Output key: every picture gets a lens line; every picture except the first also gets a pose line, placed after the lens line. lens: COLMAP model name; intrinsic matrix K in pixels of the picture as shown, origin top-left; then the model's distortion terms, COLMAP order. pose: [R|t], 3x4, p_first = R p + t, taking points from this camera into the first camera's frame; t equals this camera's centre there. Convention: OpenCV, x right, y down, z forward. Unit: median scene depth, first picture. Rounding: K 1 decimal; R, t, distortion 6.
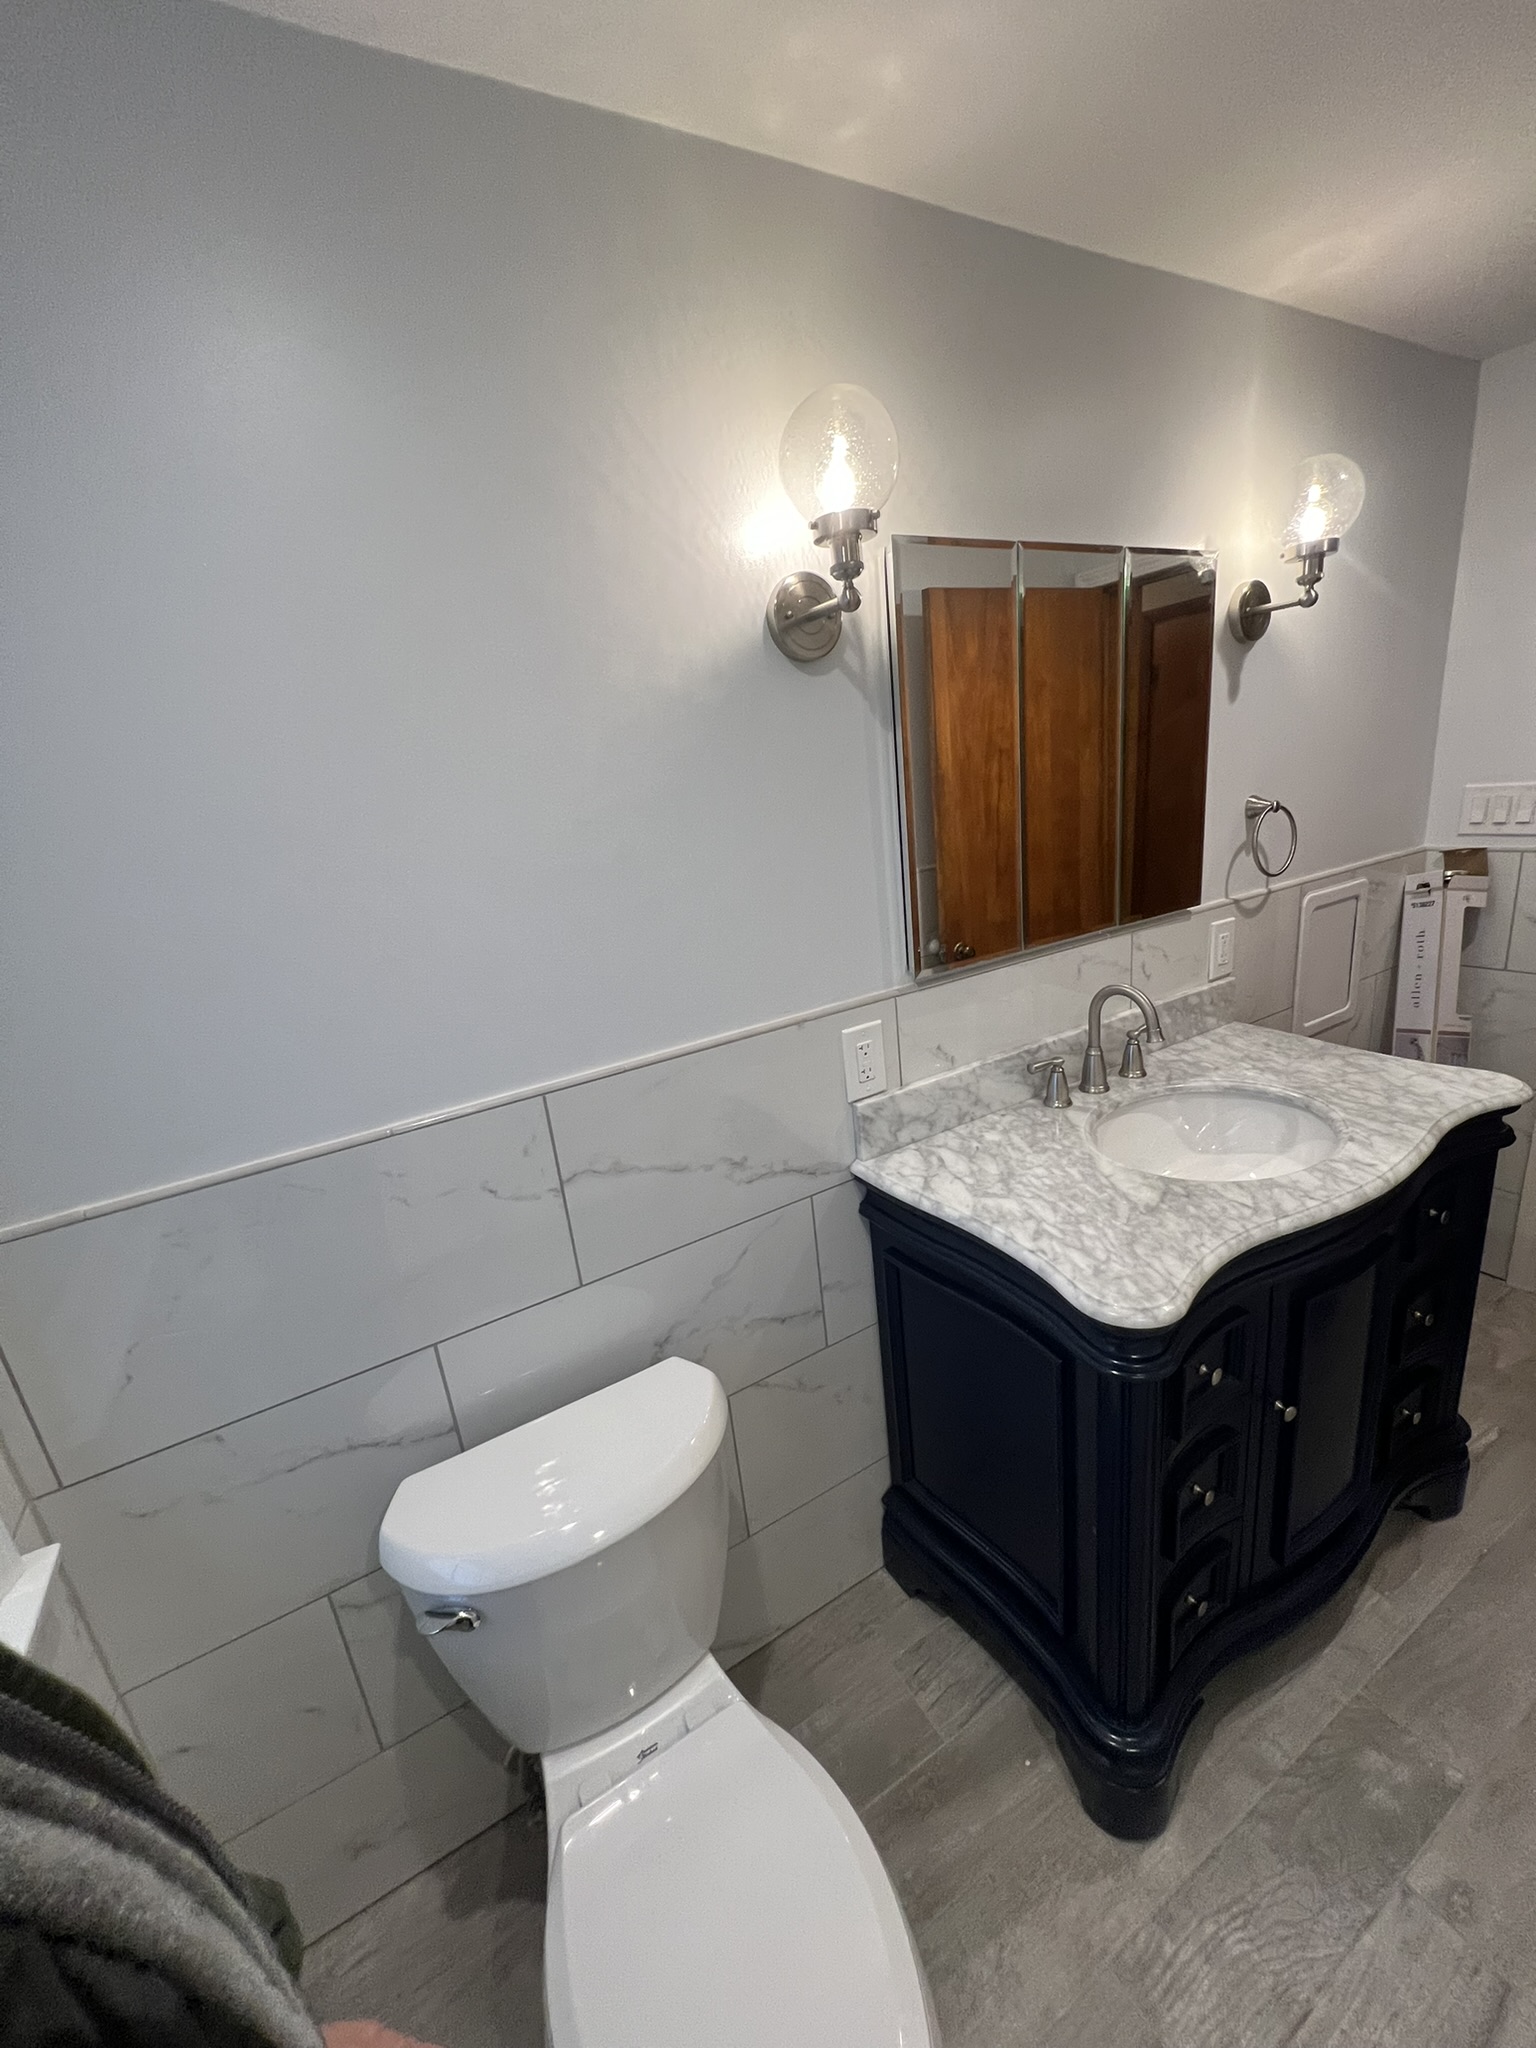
lens RADIAL K [[811.9, 0, 766.4], [0, 811.9, 1025.2], [0, 0, 1]] dist [-0.000216, -0.000678]
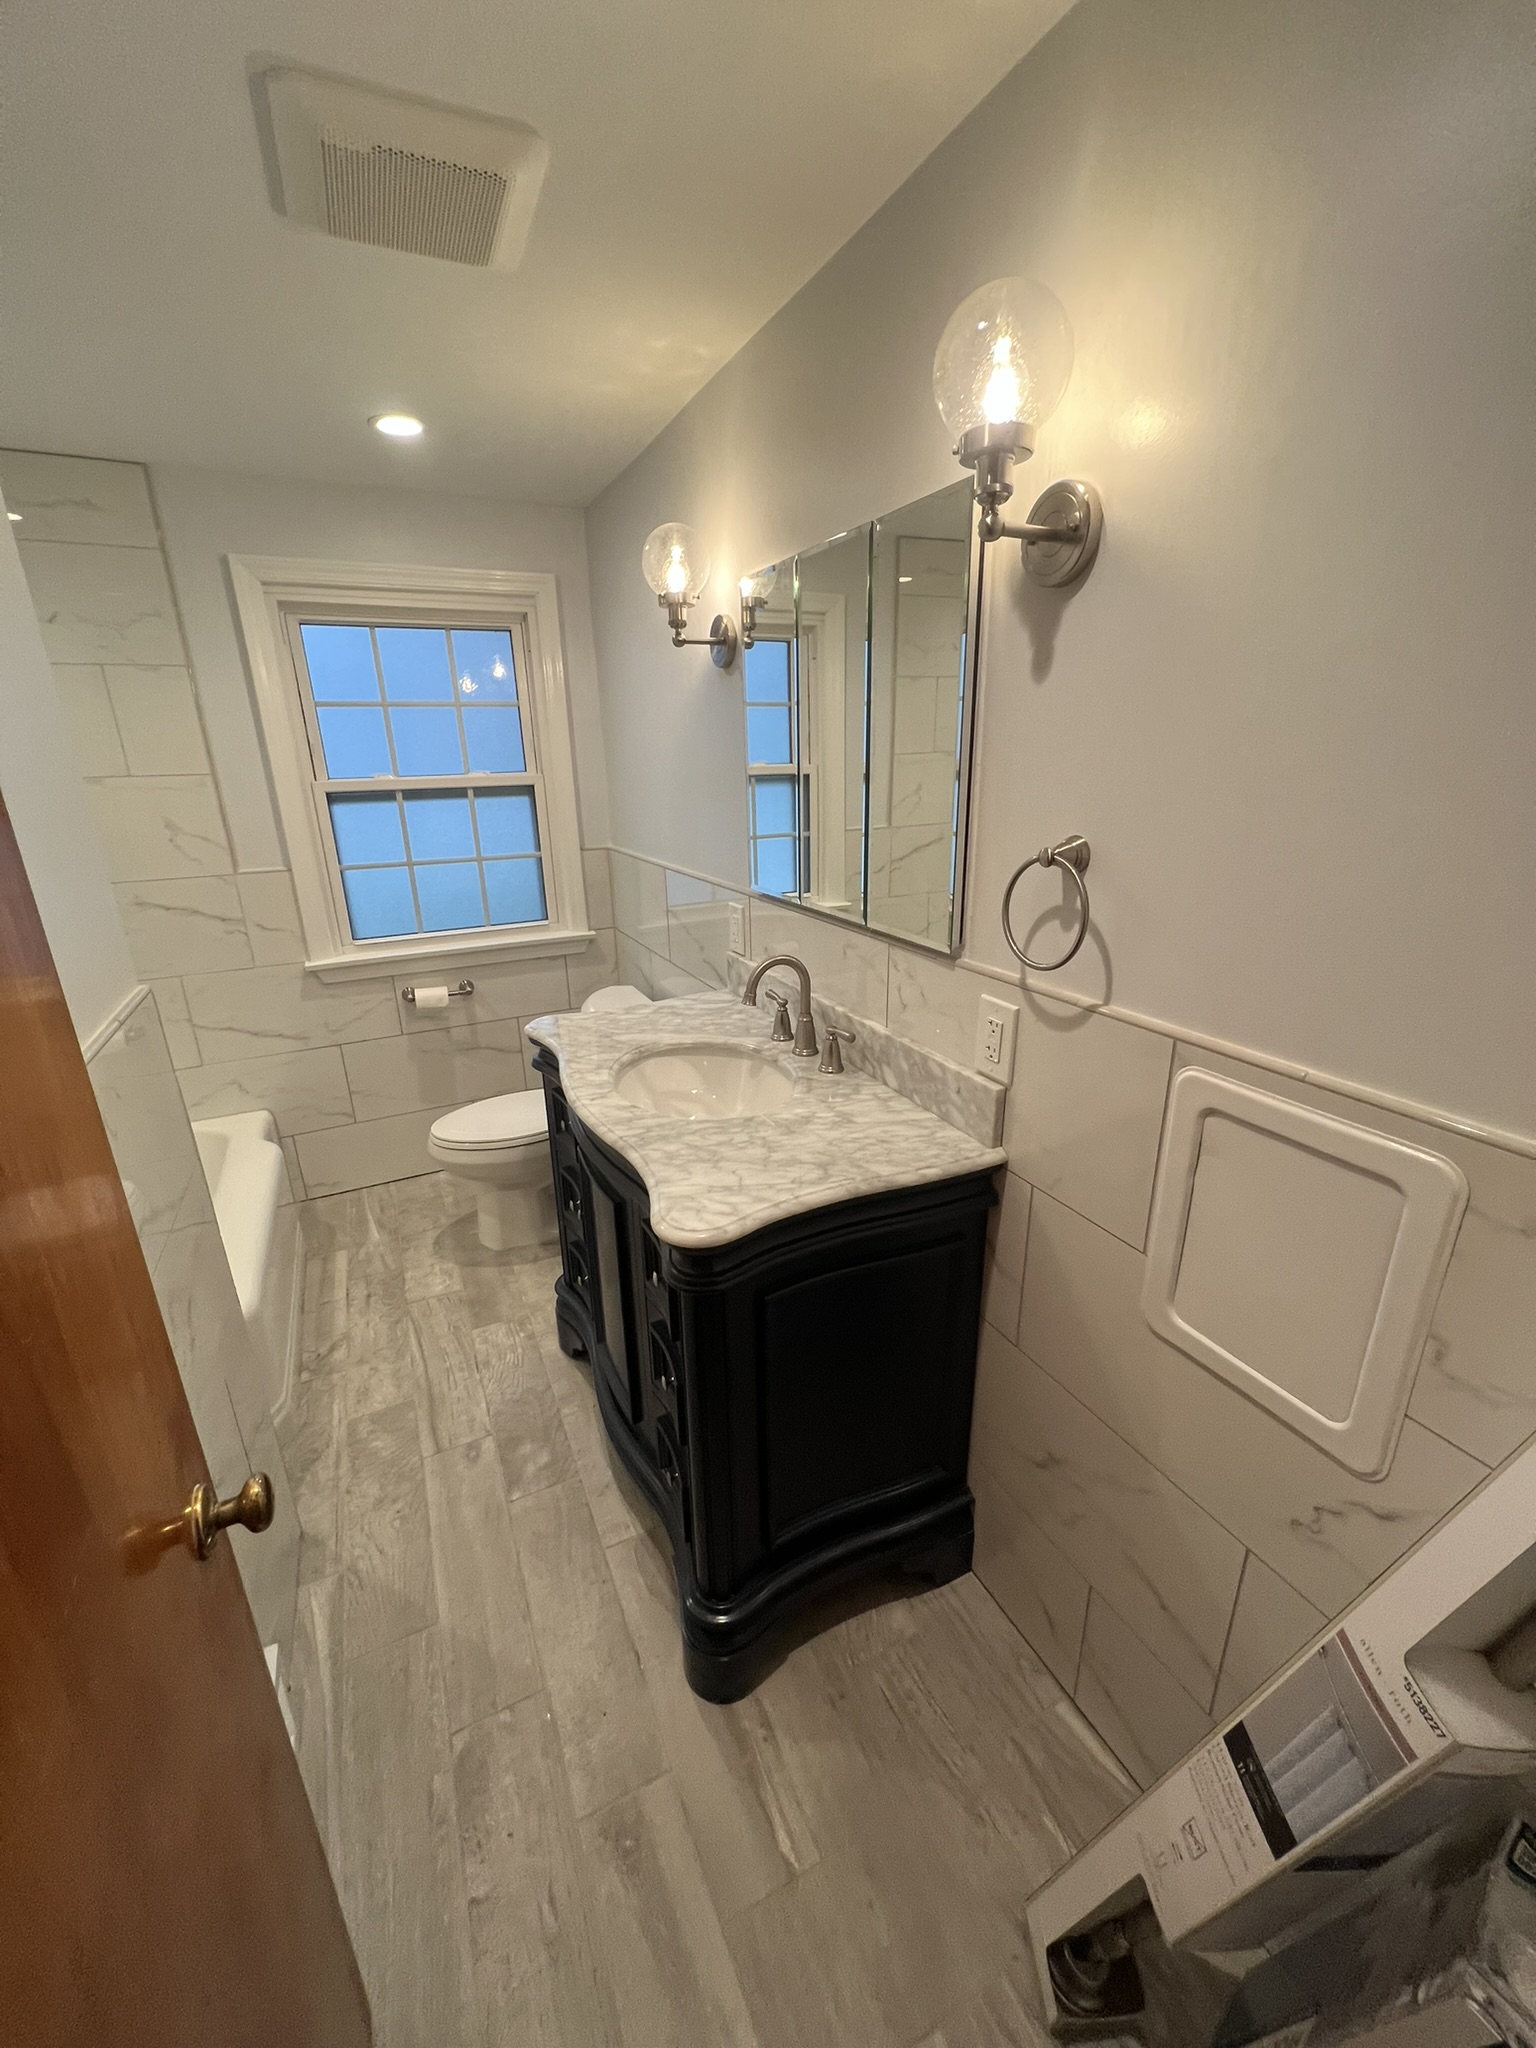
lens RADIAL K [[811.9, 0, 766.4], [0, 811.9, 1022.2], [0, 0, 1]] dist [-0.000216, -0.000678]
pose [[-0.054937, 0.422241, -0.904817, 1.479565], [-0.262793, 0.868123, 0.421074, -0.432421], [0.963287, 0.260912, 0.063270, 0.935241]]
